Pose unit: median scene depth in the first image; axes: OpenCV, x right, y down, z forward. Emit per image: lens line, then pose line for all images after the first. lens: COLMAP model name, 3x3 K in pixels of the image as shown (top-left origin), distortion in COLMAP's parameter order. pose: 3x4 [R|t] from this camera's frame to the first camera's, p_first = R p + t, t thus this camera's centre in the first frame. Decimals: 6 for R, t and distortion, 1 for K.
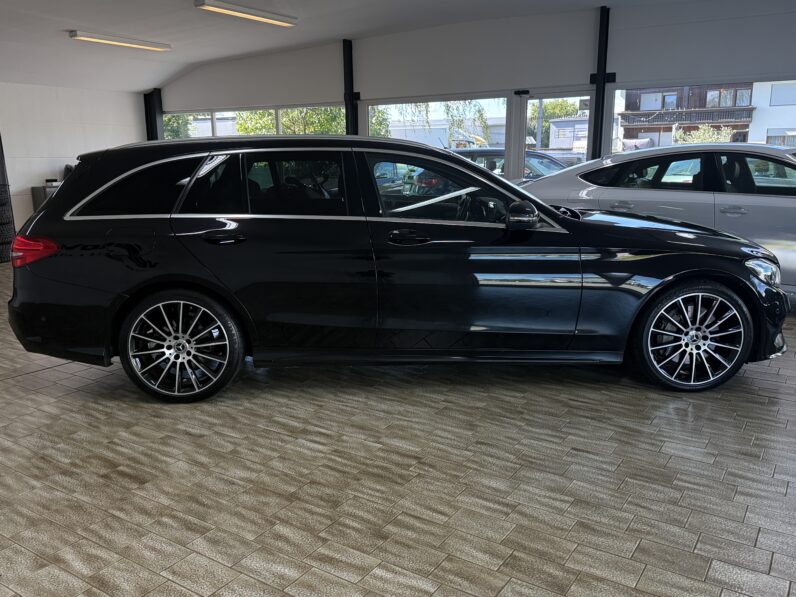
lens RADIAL K [[673.1, 0, 398.0], [0, 673.1, 298.5], [0, 0, 1]] dist [0.206708, -0.498478]
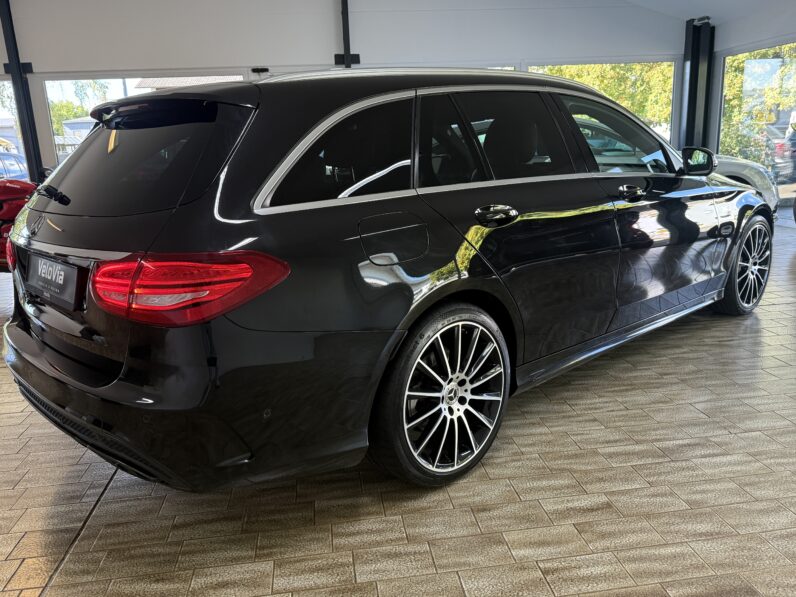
lens RADIAL K [[631.5, 0, 398.0], [0, 631.5, 298.5], [0, 0, 1]] dist [0.044430, -0.082224]
pose [[0.751474, -0.176863, 0.635615, -0.715588], [0.168232, 0.982920, 0.074606, -0.069101], [-0.637954, 0.050866, 0.768393, 0.579153]]
